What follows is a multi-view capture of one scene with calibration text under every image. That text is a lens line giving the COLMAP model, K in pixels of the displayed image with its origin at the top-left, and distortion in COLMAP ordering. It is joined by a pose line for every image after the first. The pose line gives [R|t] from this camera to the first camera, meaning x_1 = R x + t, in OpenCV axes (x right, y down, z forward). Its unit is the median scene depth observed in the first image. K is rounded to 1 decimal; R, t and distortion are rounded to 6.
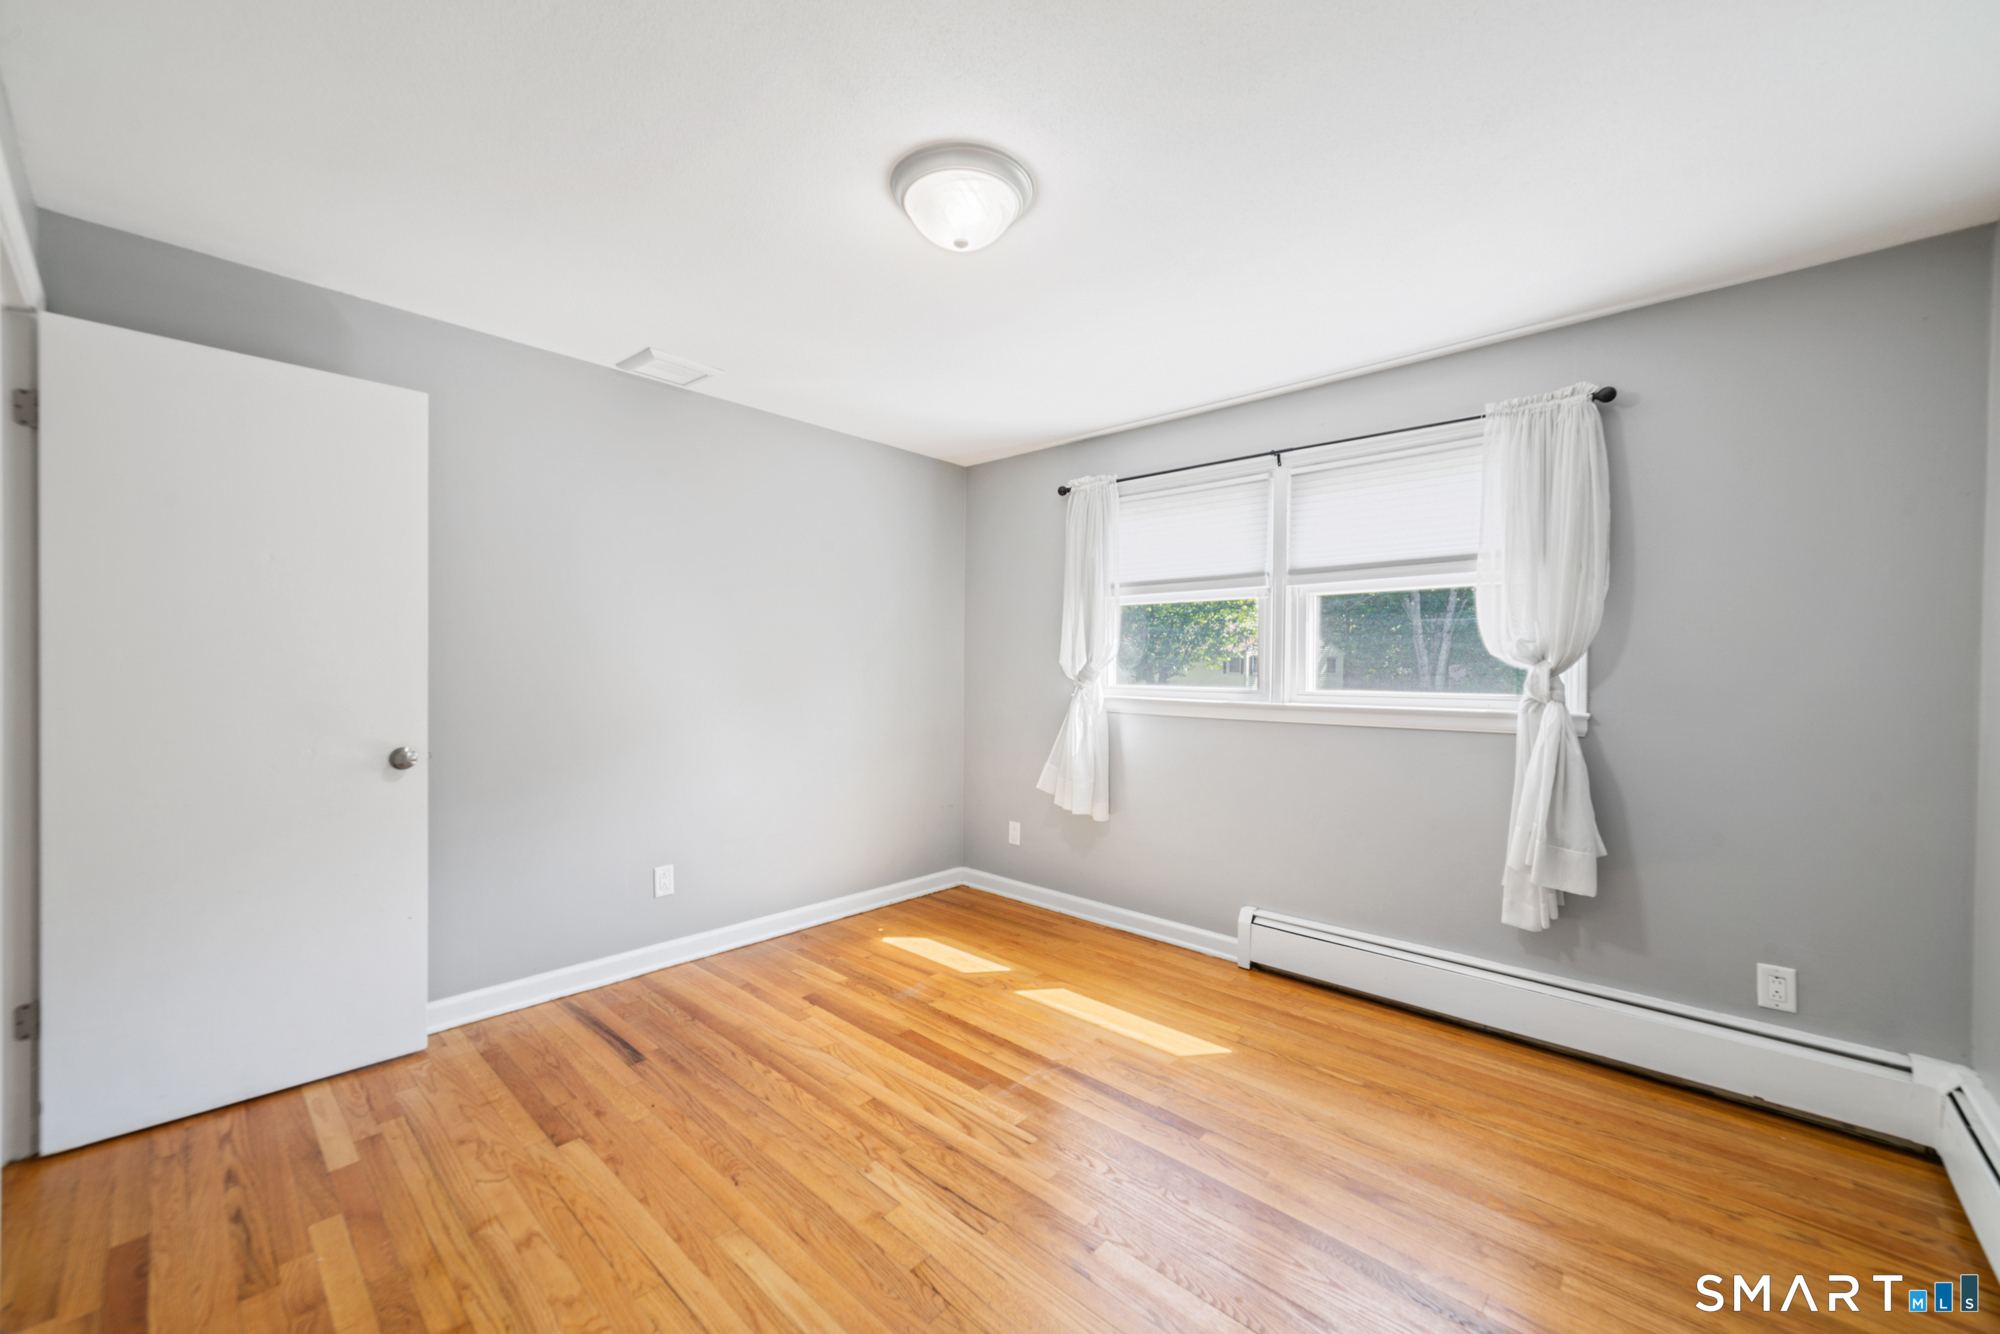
lens RADIAL K [[780.4, 0, 1005.3], [0, 780.4, 672.7], [0, 0, 1]] dist [-0.002684, 0.000768]
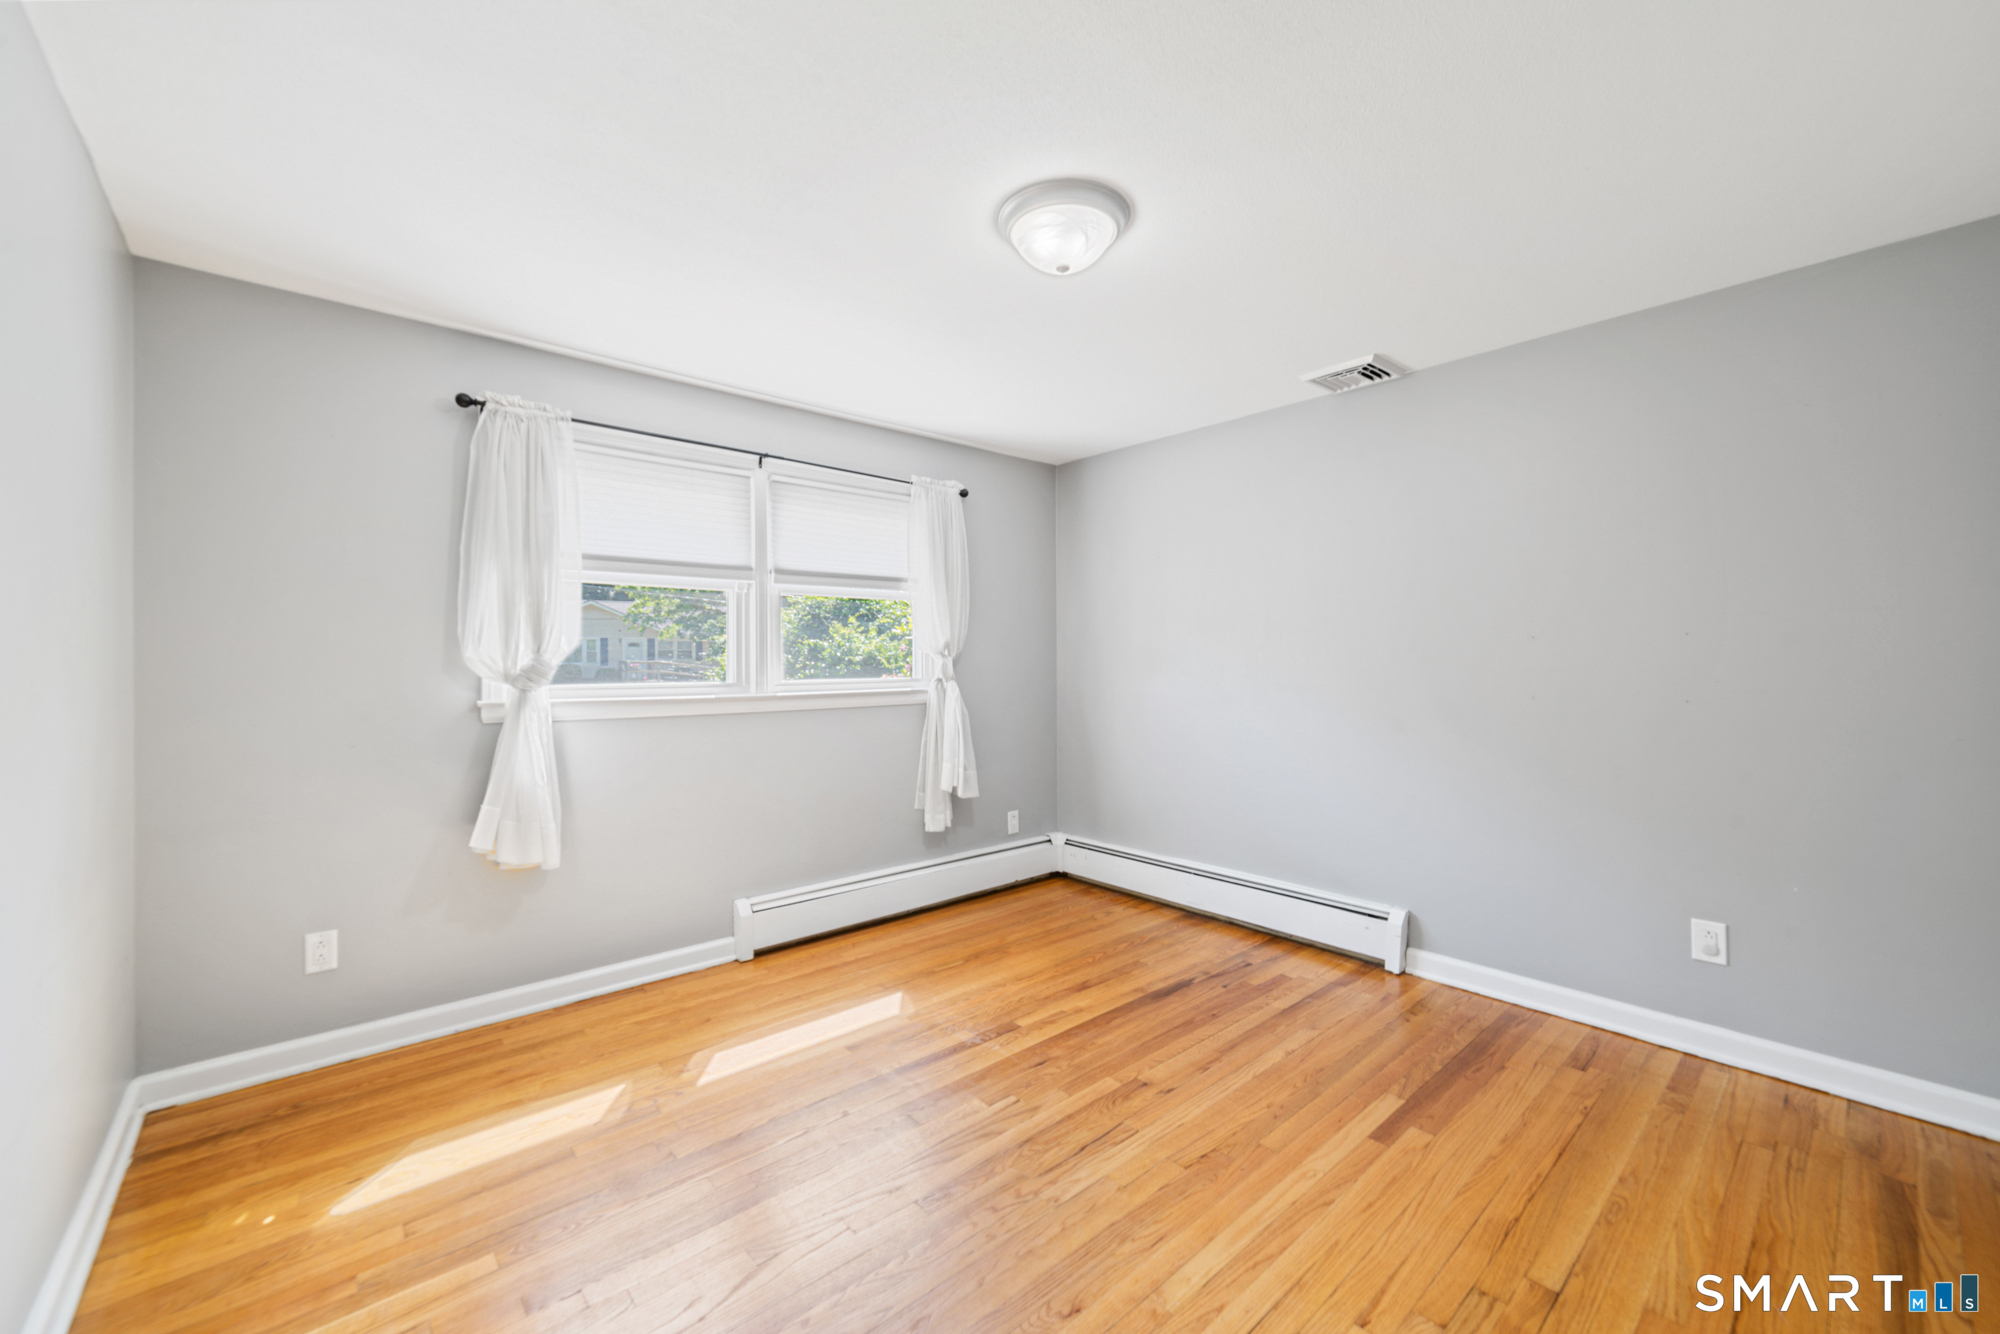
lens RADIAL K [[780.4, 0, 1006.1], [0, 780.4, 658.1], [0, 0, 1]] dist [-0.002684, 0.000768]
pose [[0.102212, -0.006470, 0.994742, -0.733674], [0.011289, 0.999922, 0.005344, -0.012522], [-0.994699, 0.010683, 0.102277, 0.630808]]
